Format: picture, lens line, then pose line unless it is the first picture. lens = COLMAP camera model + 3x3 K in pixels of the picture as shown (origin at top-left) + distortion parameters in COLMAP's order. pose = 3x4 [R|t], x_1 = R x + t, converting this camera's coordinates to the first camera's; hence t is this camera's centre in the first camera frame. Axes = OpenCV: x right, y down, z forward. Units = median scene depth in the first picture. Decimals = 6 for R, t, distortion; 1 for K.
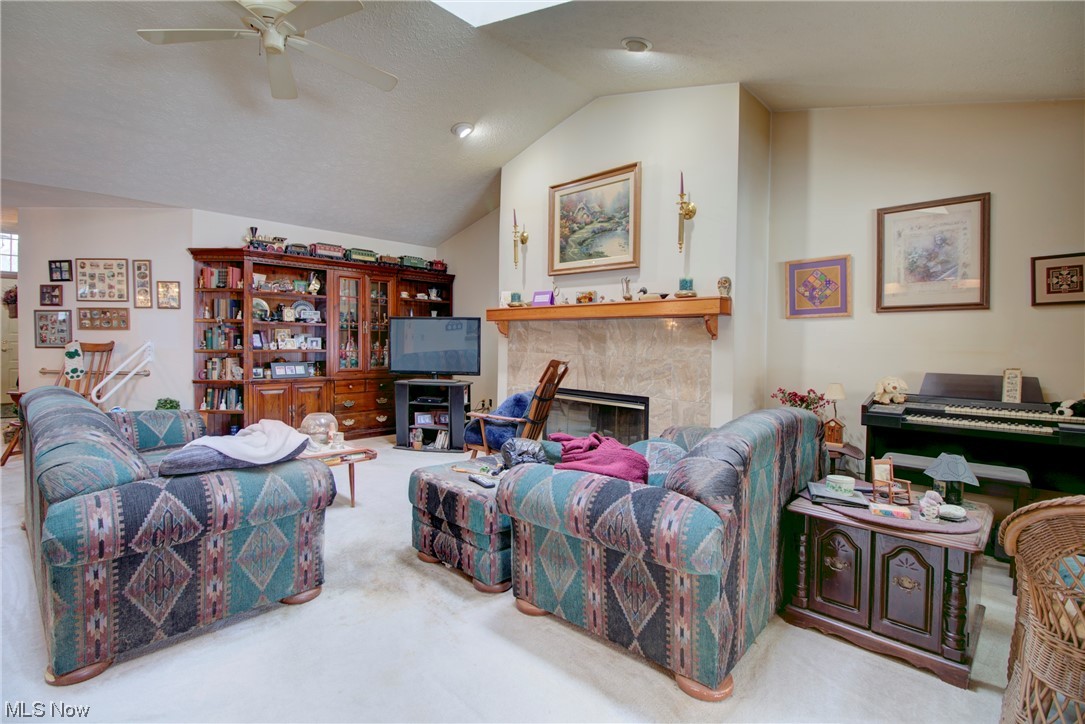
lens RADIAL K [[500.3, 0, 540.4], [0, 500.3, 350.5], [0, 0, 1]] dist [0.001054, -0.013781]
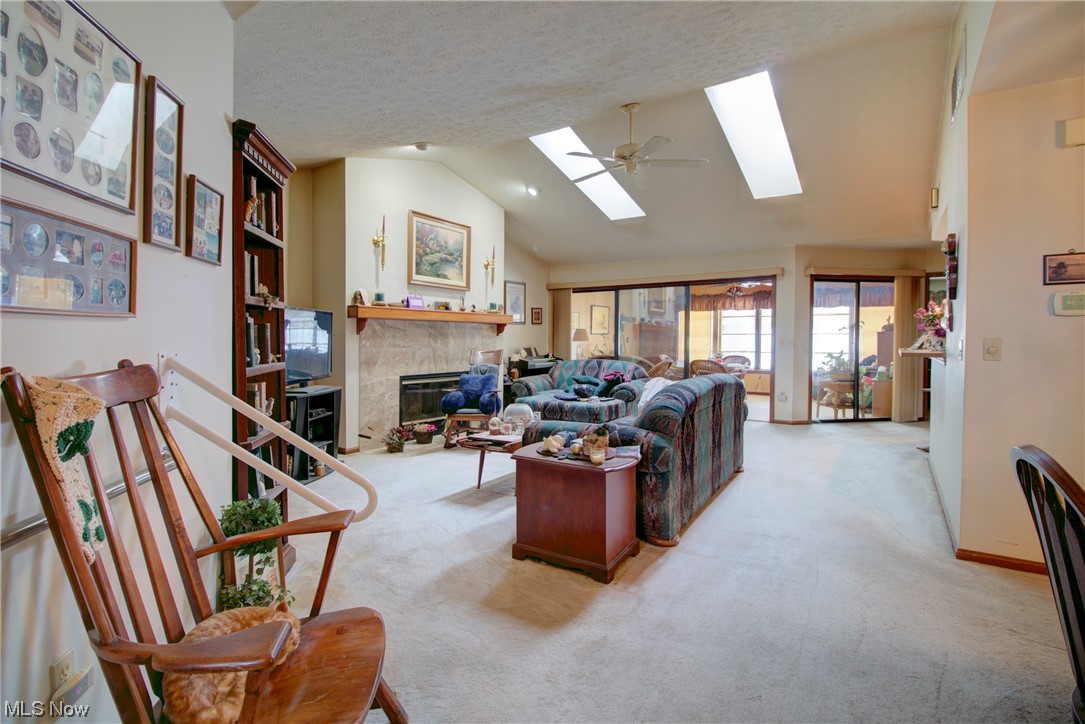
lens RADIAL K [[500.3, 0, 540.4], [0, 500.3, 350.5], [0, 0, 1]] dist [0.001054, -0.013781]
pose [[-0.164948, -0.039435, 0.985514, -1.338185], [0.013350, 0.999020, 0.042210, -0.037522], [-0.986212, 0.020119, -0.164259, 0.968012]]
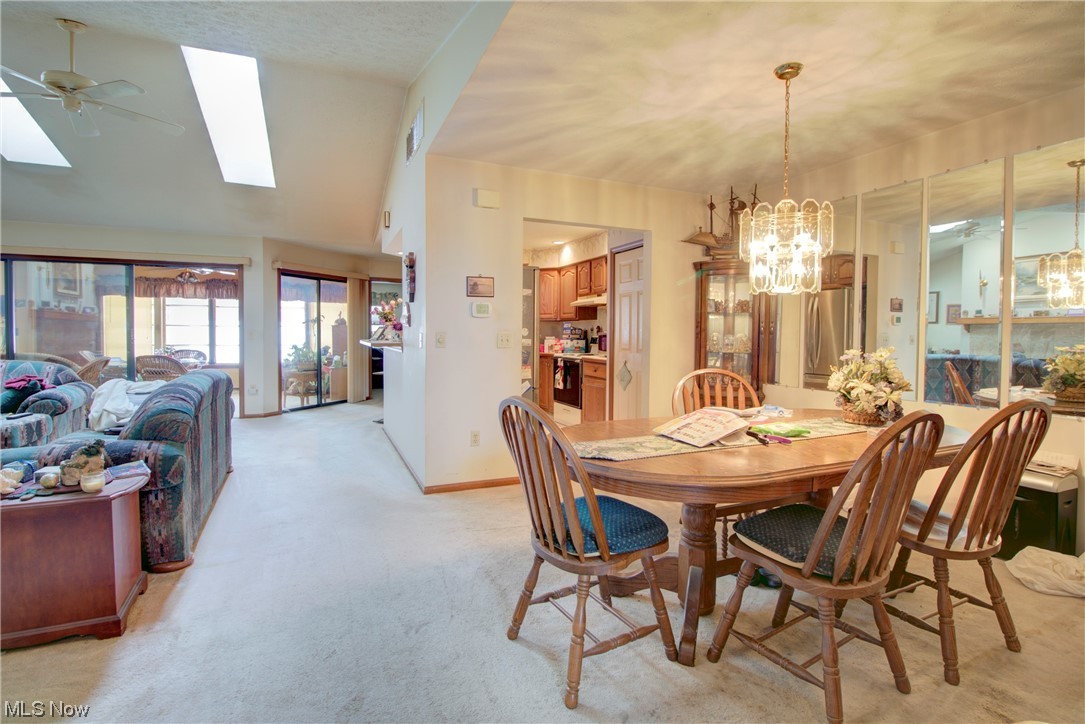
lens RADIAL K [[507.7, 0, 536.0], [0, 507.7, 350.2], [0, 0, 1]] dist [0.000958, -0.014566]
pose [[-0.923775, -0.034945, 0.381339, -1.317255], [-0.014722, 0.998332, 0.055824, -0.039103], [-0.382653, 0.045954, -0.922748, 1.067222]]
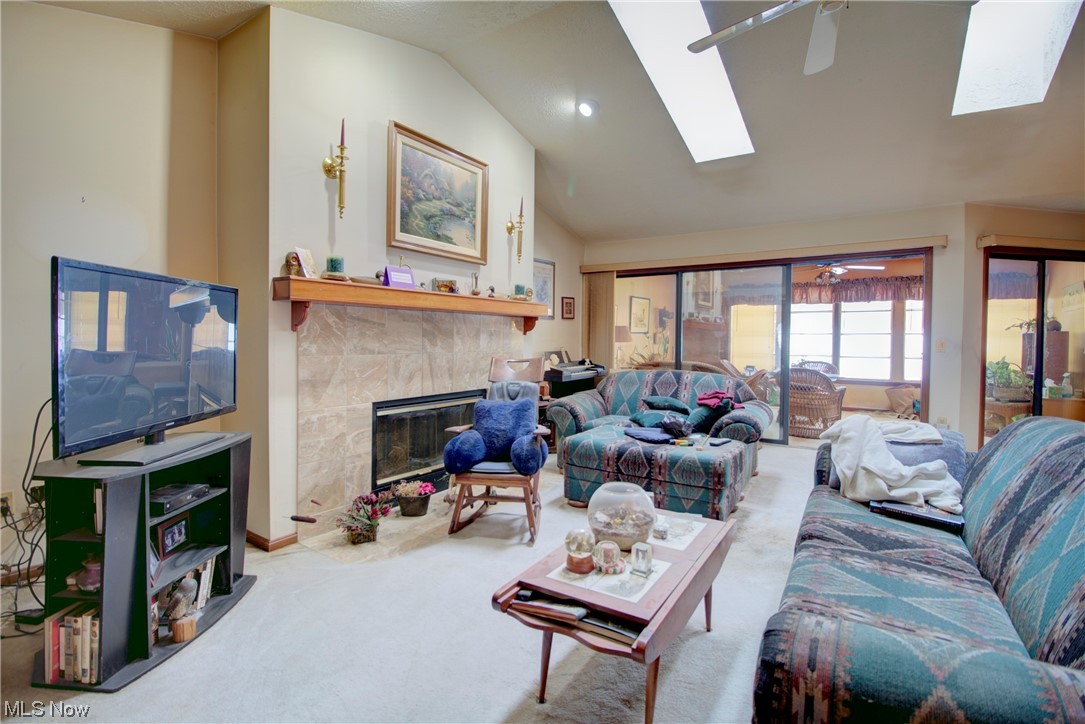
lens RADIAL K [[500.3, 0, 540.4], [0, 500.3, 350.5], [0, 0, 1]] dist [0.001054, -0.013781]
pose [[-0.180067, -0.042505, 0.982736, -0.794317], [0.008599, 0.998960, 0.044782, -0.032608], [-0.983617, 0.016514, -0.179515, 0.999847]]
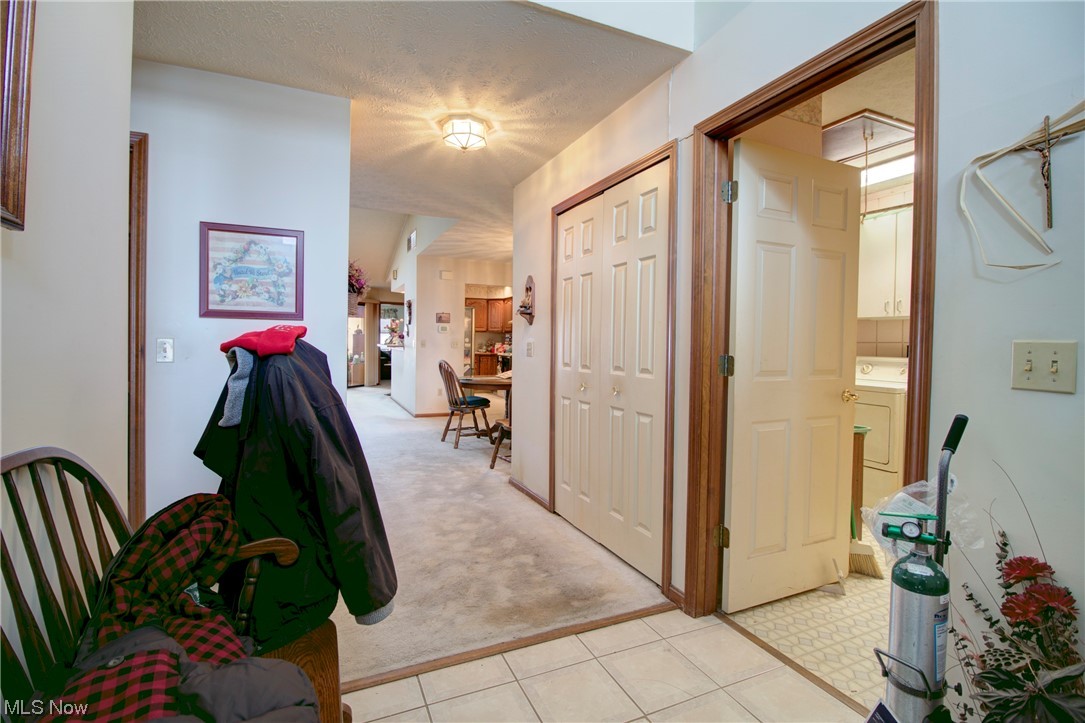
lens RADIAL K [[500.3, 0, 540.4], [0, 500.3, 350.0], [0, 0, 1]] dist [0.001054, -0.013781]
pose [[-0.931349, -0.034816, 0.362458, -1.871907], [-0.021168, 0.998912, 0.041559, -0.065680], [-0.363511, 0.031033, -0.931073, 1.838553]]
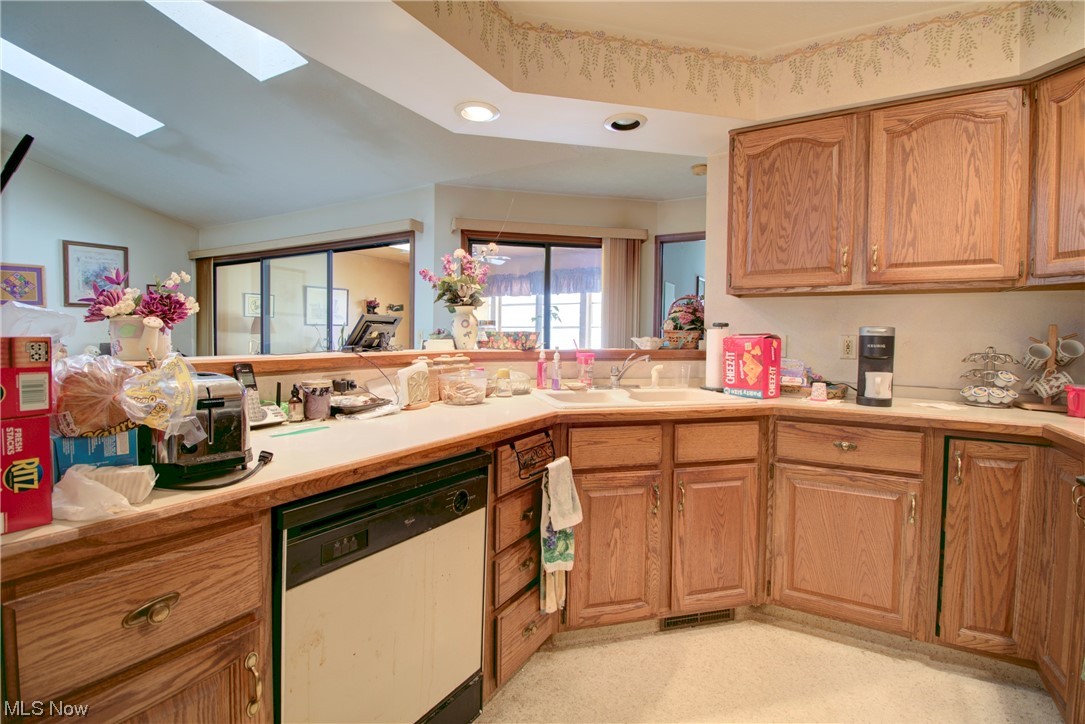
lens RADIAL K [[500.3, 0, 540.4], [0, 500.3, 350.5], [0, 0, 1]] dist [0.001054, -0.013781]
pose [[-0.236707, -0.050719, 0.970256, -0.942091], [0.003751, 0.998581, 0.053115, -0.011903], [-0.971574, 0.016213, -0.236181, -0.063352]]
